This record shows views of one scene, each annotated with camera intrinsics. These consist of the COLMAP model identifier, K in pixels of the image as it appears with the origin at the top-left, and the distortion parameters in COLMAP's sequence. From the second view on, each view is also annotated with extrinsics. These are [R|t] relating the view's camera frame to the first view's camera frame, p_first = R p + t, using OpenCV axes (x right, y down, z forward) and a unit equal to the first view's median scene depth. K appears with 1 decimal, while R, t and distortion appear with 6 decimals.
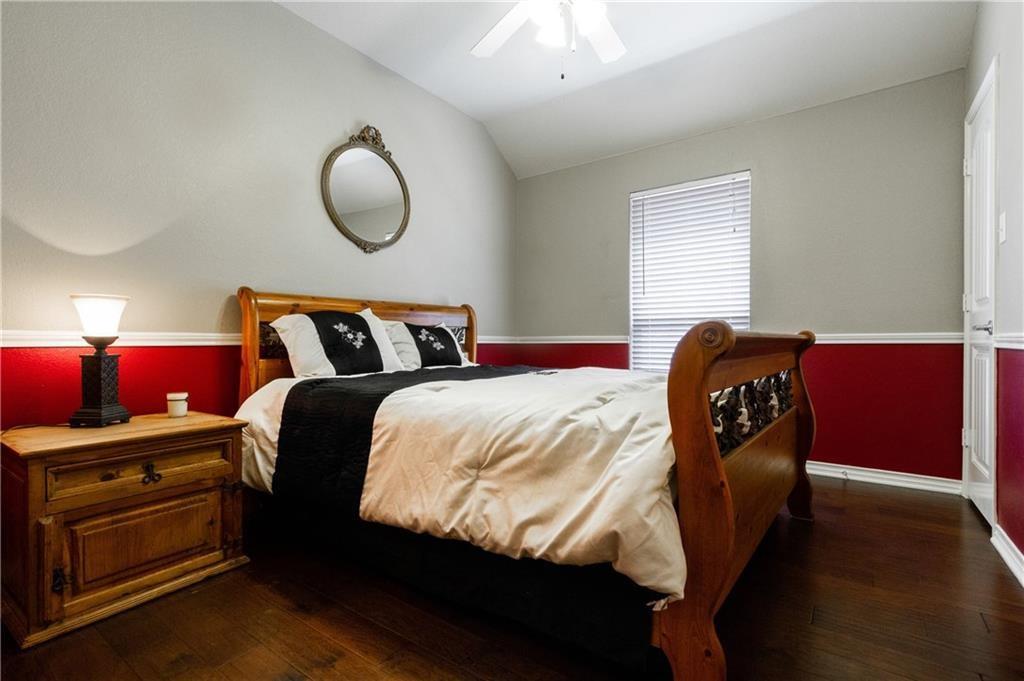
lens RADIAL K [[476.9, 0, 512.0], [0, 476.9, 340.5], [0, 0, 1]] dist [-0.002264, -0.000481]
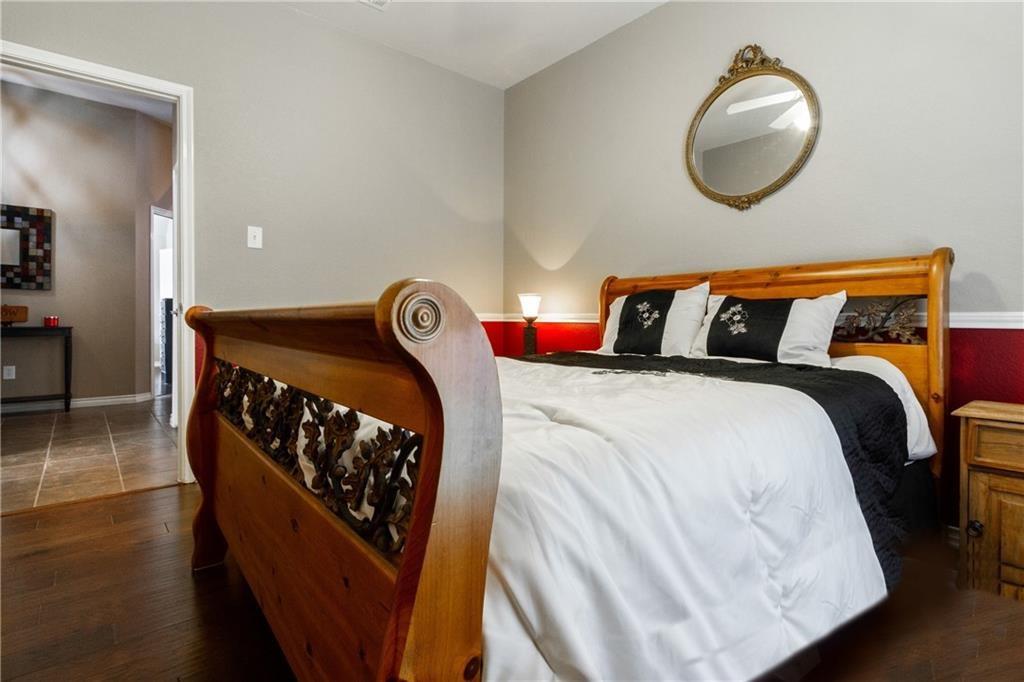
lens RADIAL K [[502.1, 0, 512.1], [0, 502.1, 316.2], [0, 0, 1]] dist [-0.000721, -0.000139]
pose [[-0.244230, -0.002487, -0.969714, 0.693759], [-0.001378, 0.999997, -0.002218, -0.004152], [0.969716, 0.000795, -0.244233, 0.951172]]
